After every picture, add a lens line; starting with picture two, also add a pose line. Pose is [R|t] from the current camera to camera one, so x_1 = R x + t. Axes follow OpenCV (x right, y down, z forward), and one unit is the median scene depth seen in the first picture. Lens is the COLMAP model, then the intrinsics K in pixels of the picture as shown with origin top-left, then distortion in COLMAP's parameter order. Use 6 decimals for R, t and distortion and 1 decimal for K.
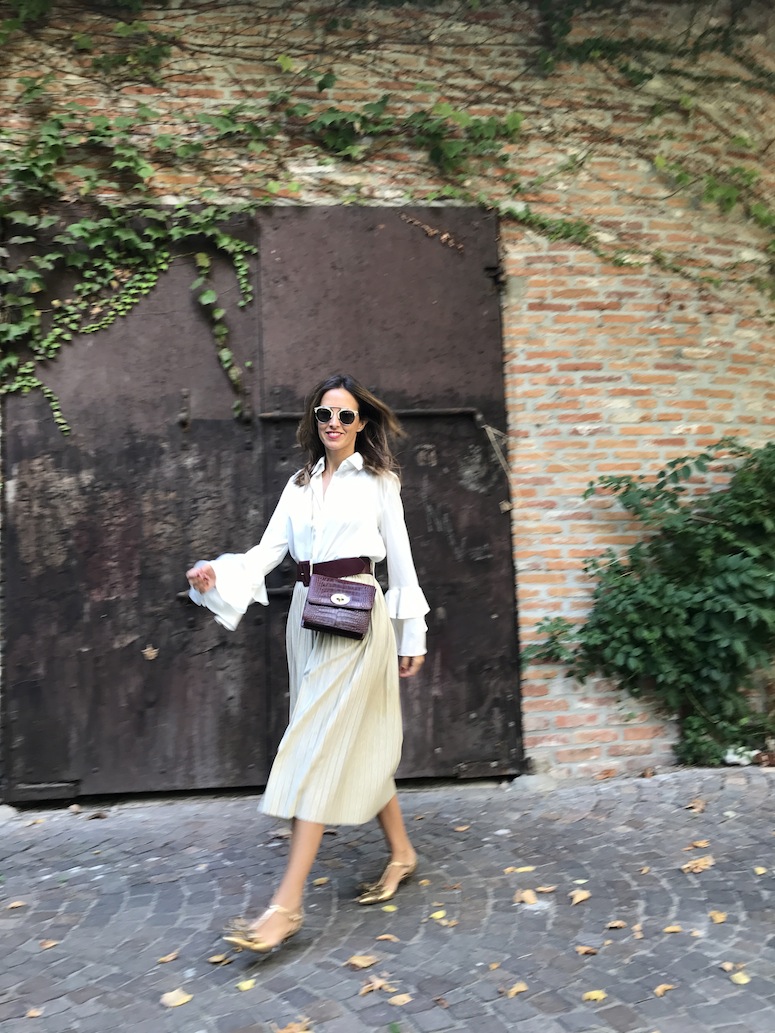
lens RADIAL K [[794.9, 0, 388.7], [0, 794.9, 513.8], [0, 0, 1]] dist [0.019171, -0.010015]
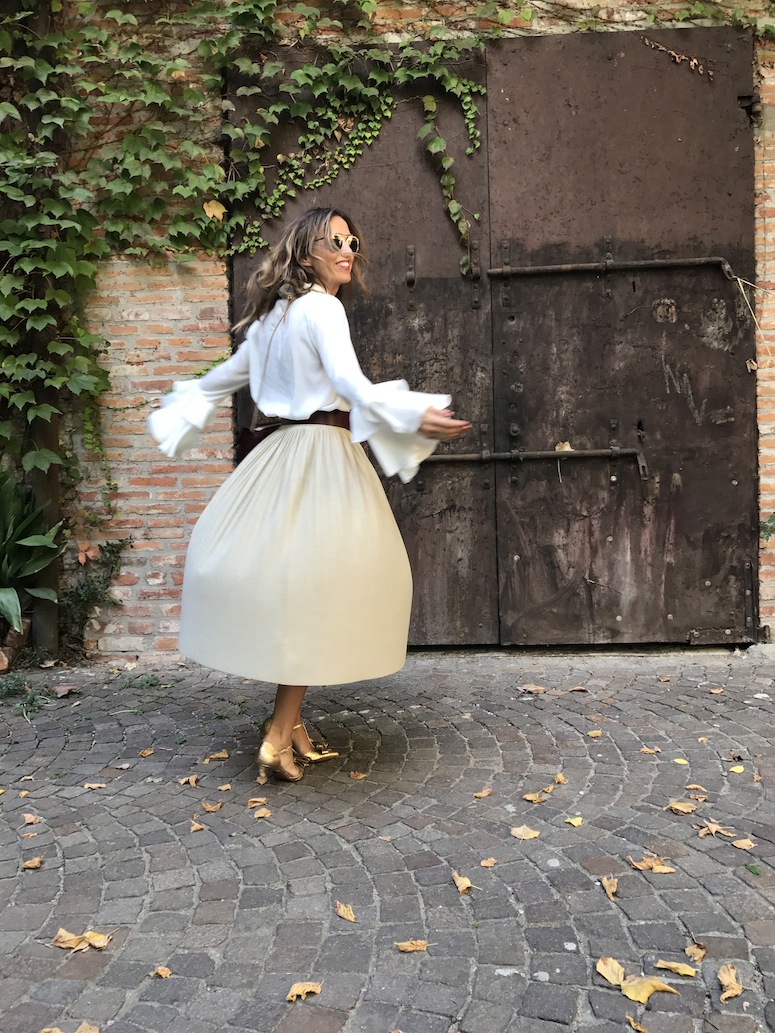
lens RADIAL K [[794.9, 0, 390.5], [0, 794.9, 498.1], [0, 0, 1]] dist [0.019171, -0.010015]
pose [[0.993143, 0.008656, -0.116589, -0.165316], [0.006333, 0.991808, 0.127582, 0.023509], [0.116738, -0.127446, 0.984952, 0.006292]]
